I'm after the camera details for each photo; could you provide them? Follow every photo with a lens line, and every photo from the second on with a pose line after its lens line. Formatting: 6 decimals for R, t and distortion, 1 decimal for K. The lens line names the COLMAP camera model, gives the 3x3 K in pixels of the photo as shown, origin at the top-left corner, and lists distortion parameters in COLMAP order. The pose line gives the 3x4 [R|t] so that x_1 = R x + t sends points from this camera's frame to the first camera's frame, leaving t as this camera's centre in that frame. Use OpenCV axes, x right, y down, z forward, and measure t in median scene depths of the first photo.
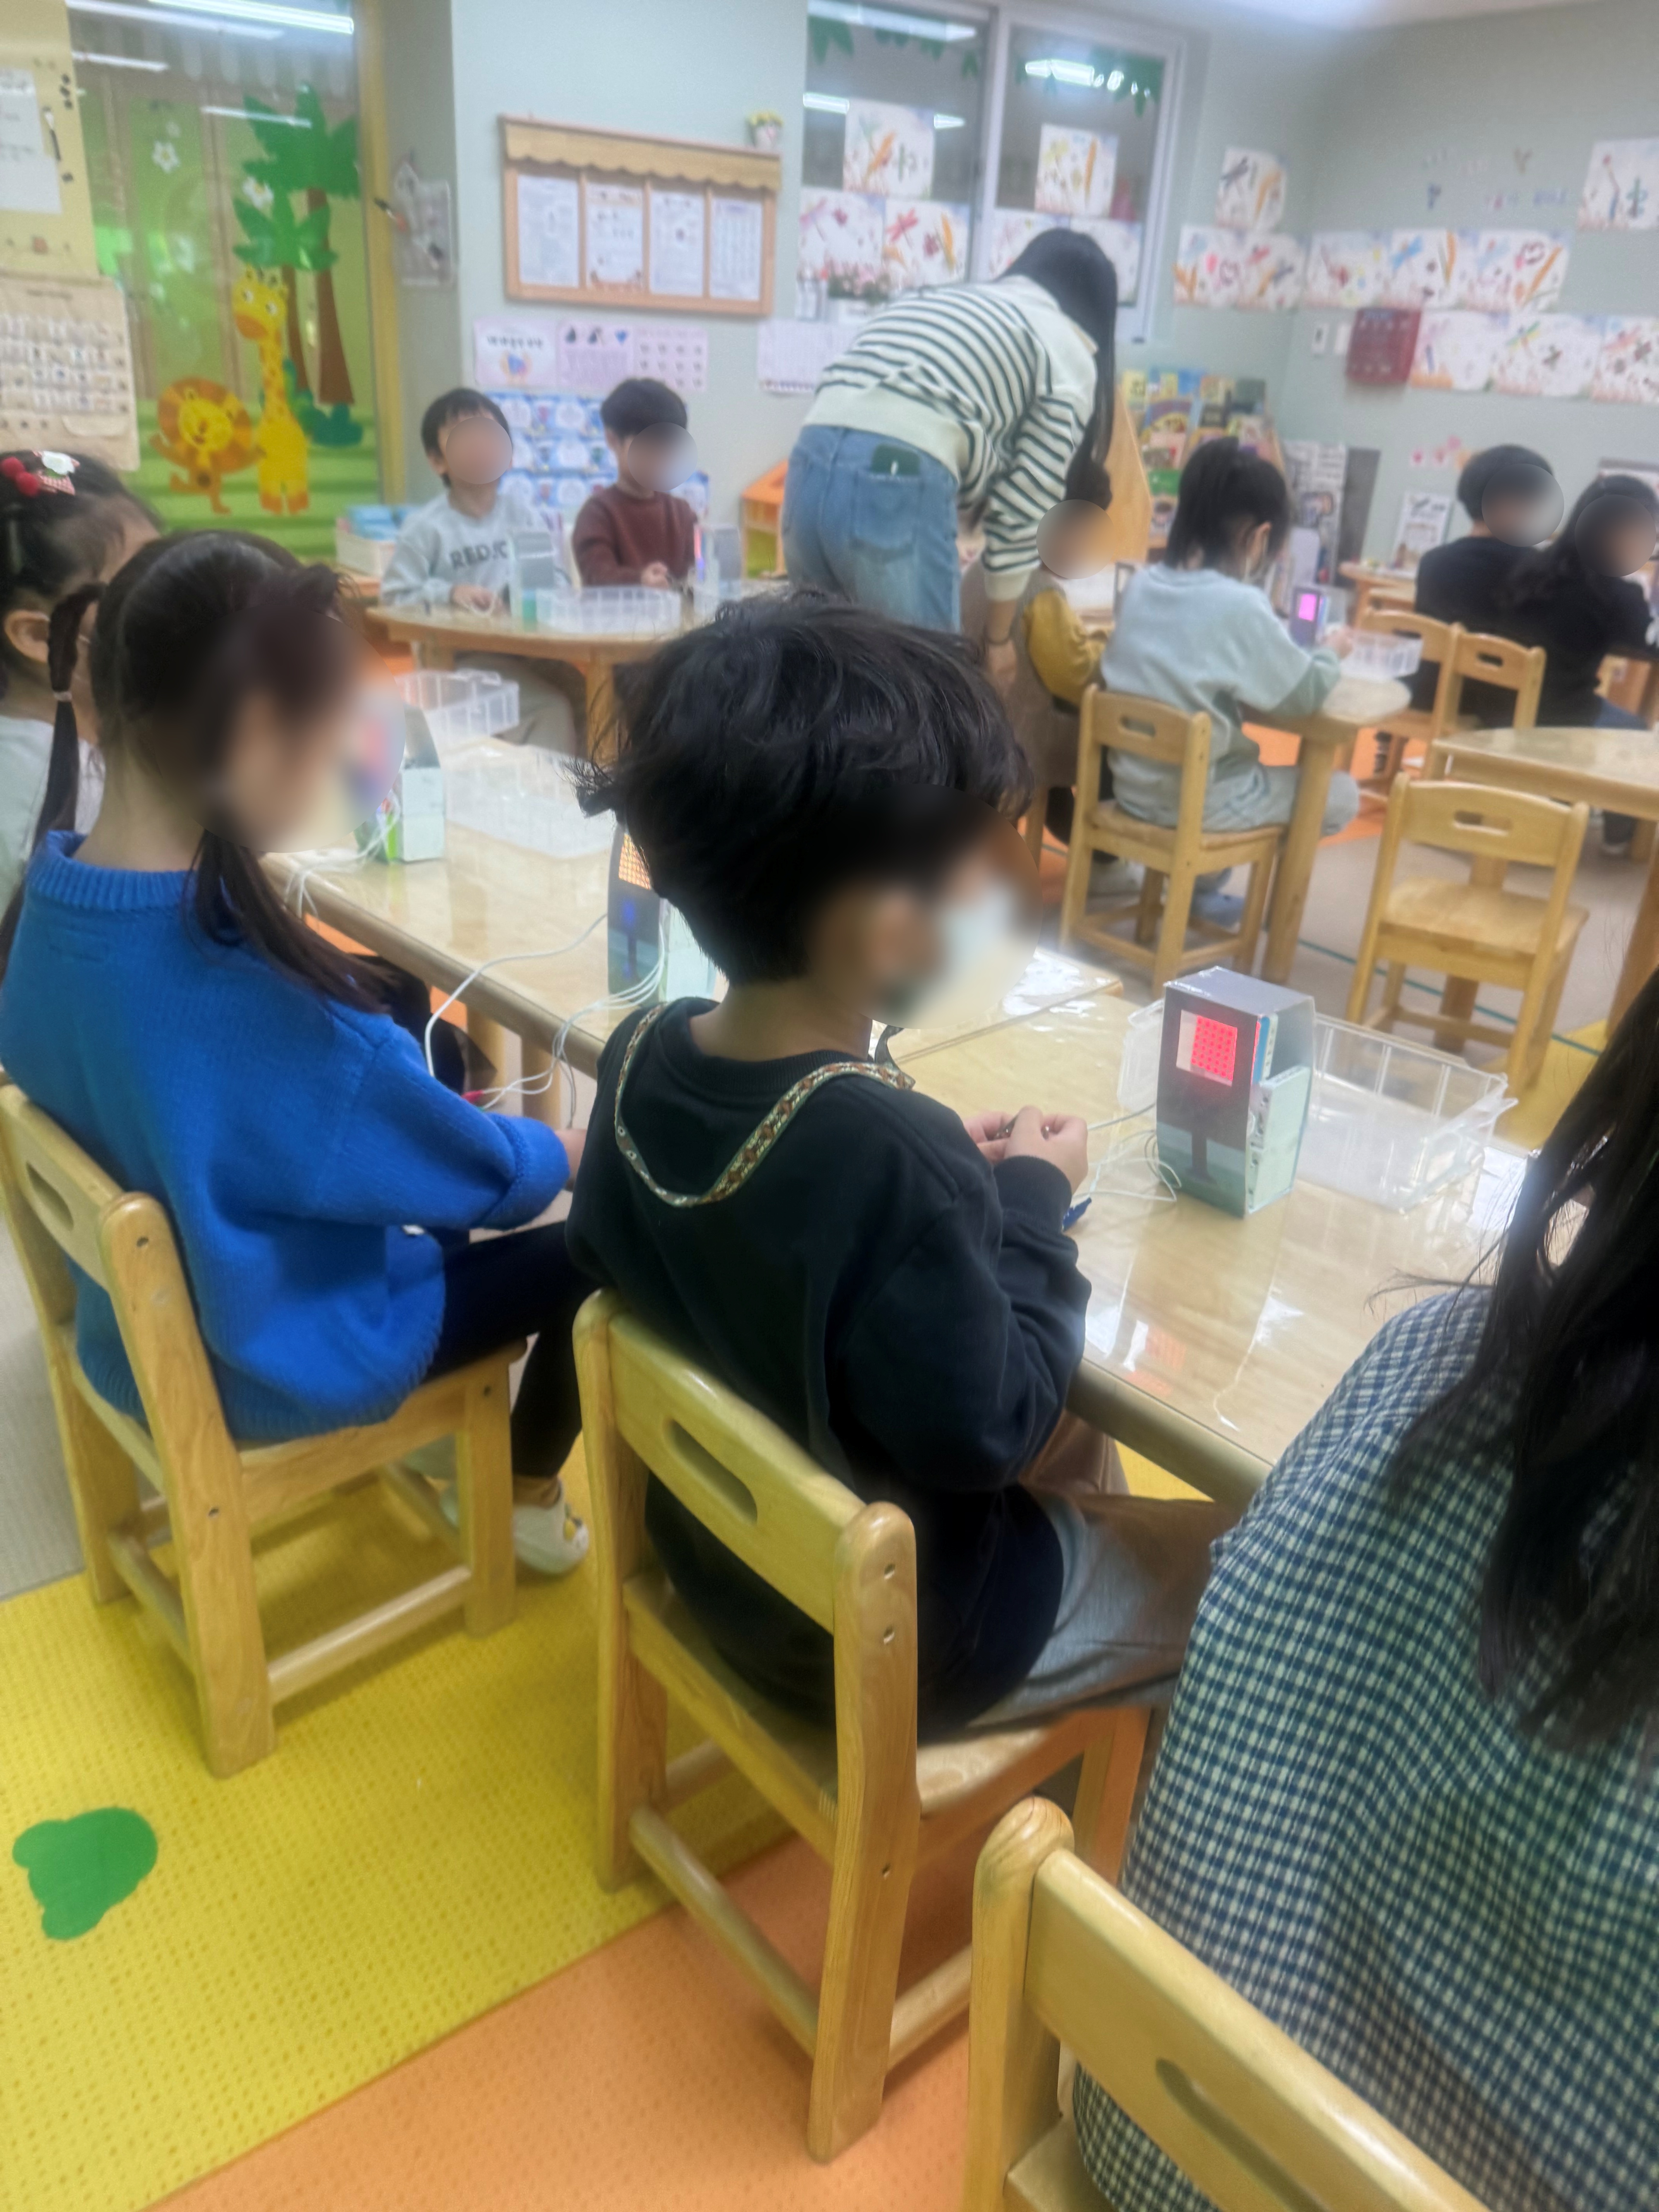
lens RADIAL K [[1585.6, 0, 829.5], [0, 1585.6, 1106.0], [0, 0, 1]] dist [0.005834, -0.003189]
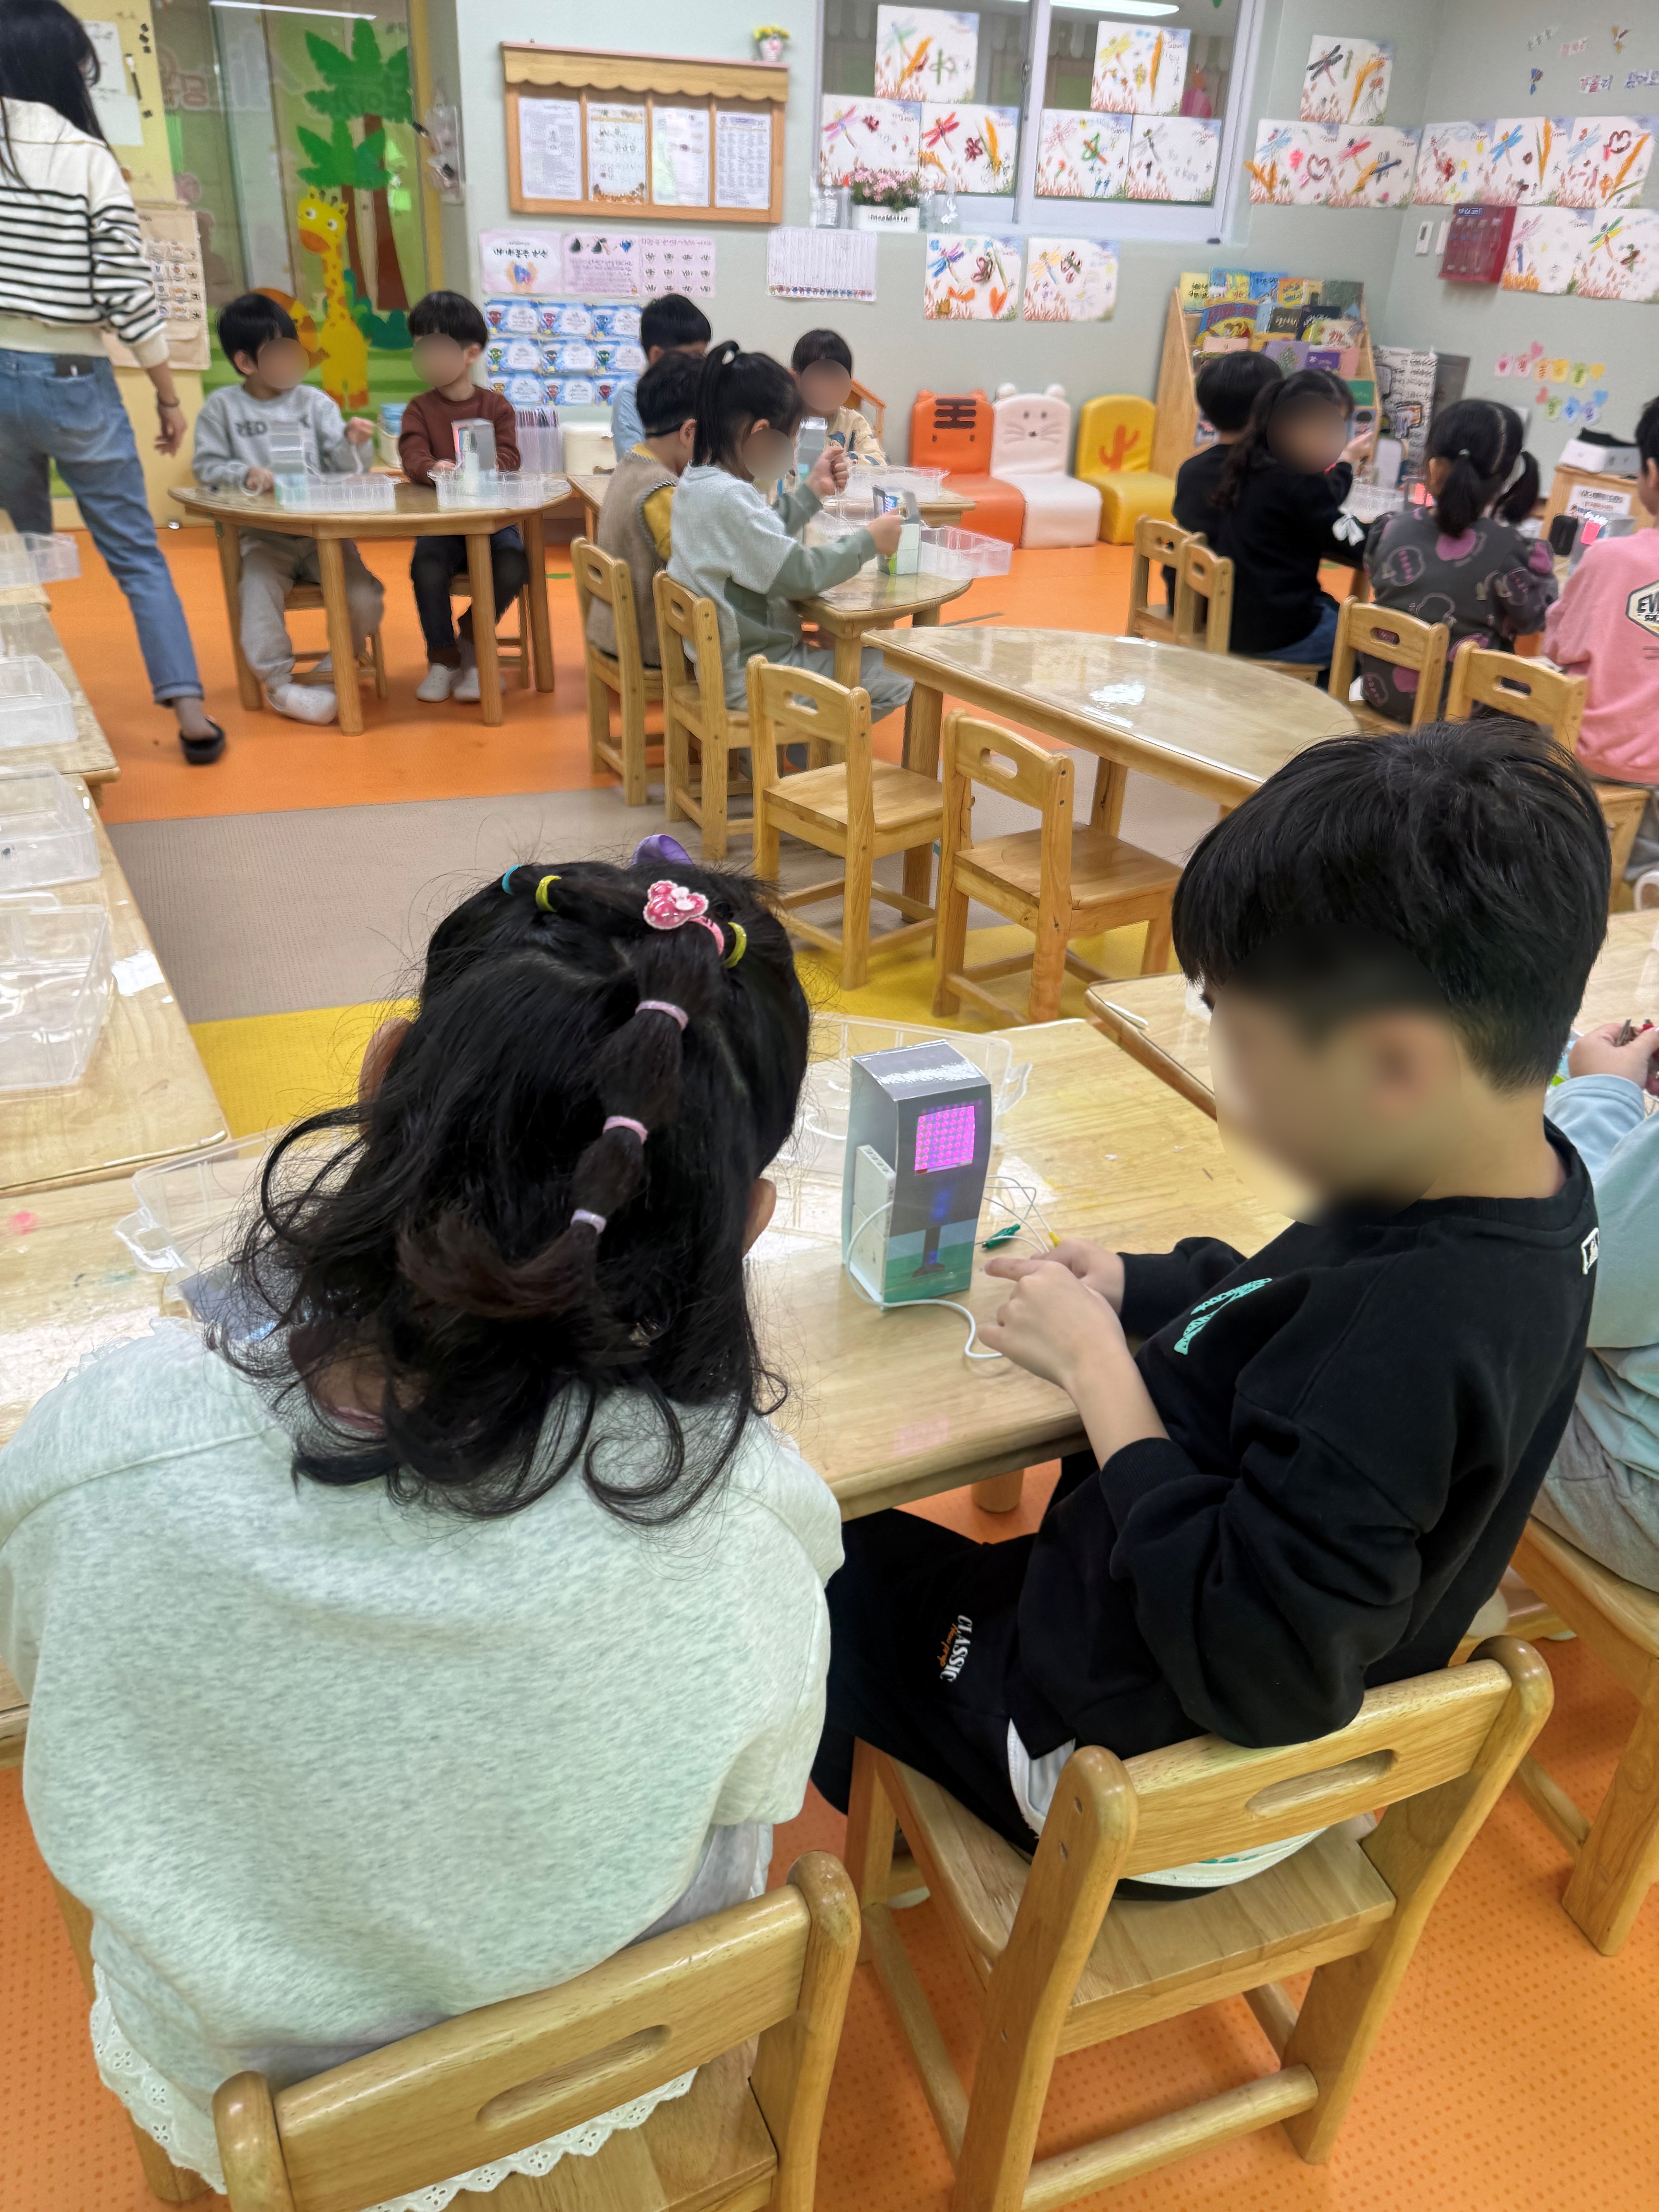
lens RADIAL K [[1580.1, 0, 825.9], [0, 1580.1, 1142.9], [0, 0, 1]] dist [-0.004111, 0.002332]
pose [[0.967164, 0.117675, -0.225271, 0.291683], [-0.100865, 0.991282, 0.084770, 0.019065], [0.233283, -0.059264, 0.970601, -0.052895]]
